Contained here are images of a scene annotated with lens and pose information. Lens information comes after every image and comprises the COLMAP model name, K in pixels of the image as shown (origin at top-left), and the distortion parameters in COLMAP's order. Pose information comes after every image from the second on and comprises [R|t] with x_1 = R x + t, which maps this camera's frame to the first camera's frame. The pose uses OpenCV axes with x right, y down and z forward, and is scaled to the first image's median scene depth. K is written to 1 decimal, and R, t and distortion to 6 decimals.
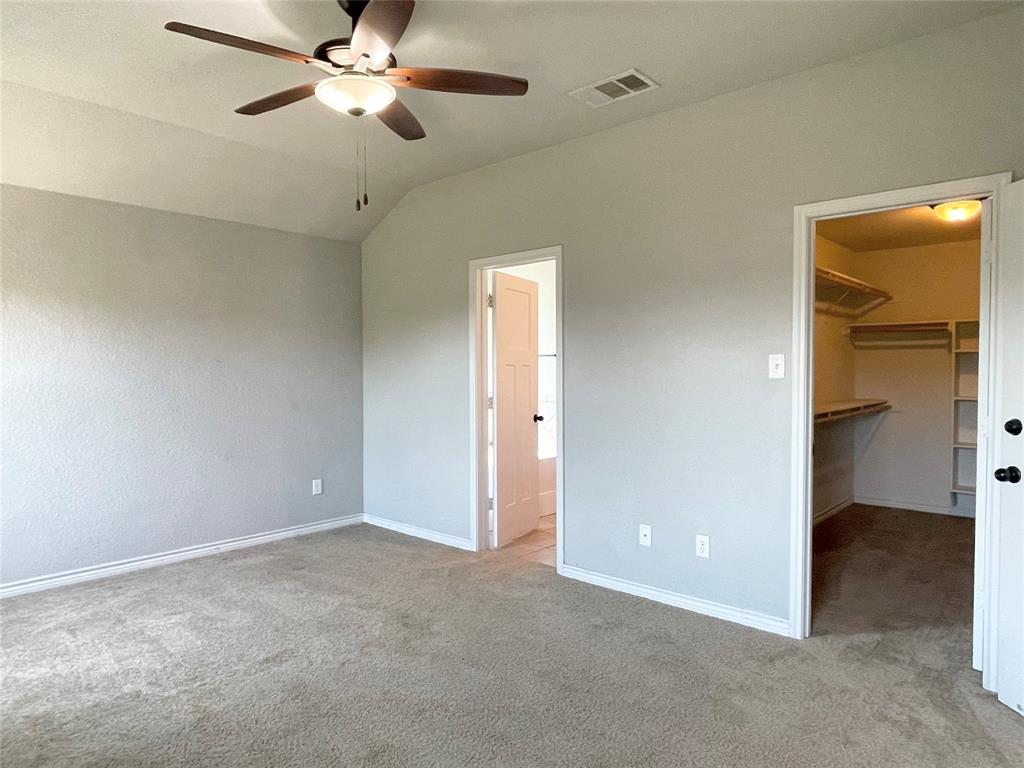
lens RADIAL K [[642.3, 0, 507.3], [0, 642.3, 386.3], [0, 0, 1]] dist [0.019064, -0.028978]
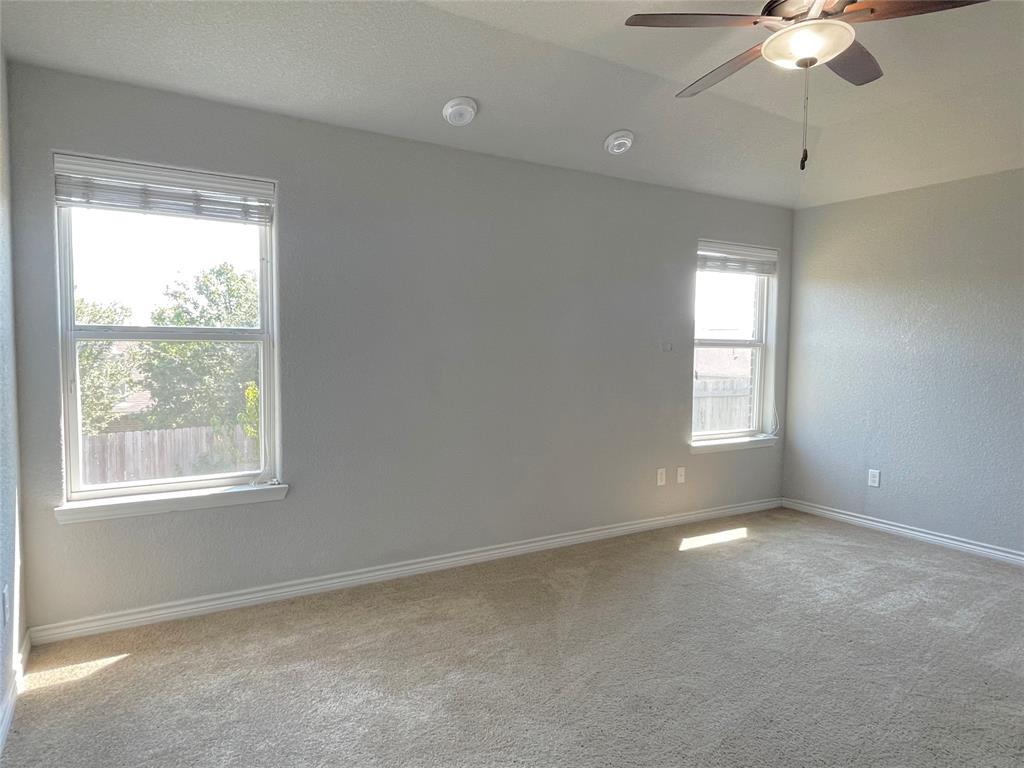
lens RADIAL K [[642.3, 0, 507.3], [0, 642.3, 386.3], [0, 0, 1]] dist [0.019064, -0.028978]
pose [[-0.299254, 0.064770, -0.951973, 0.584424], [-0.040929, 0.995904, 0.080625, -0.015389], [0.953295, 0.063090, -0.295377, 0.650067]]
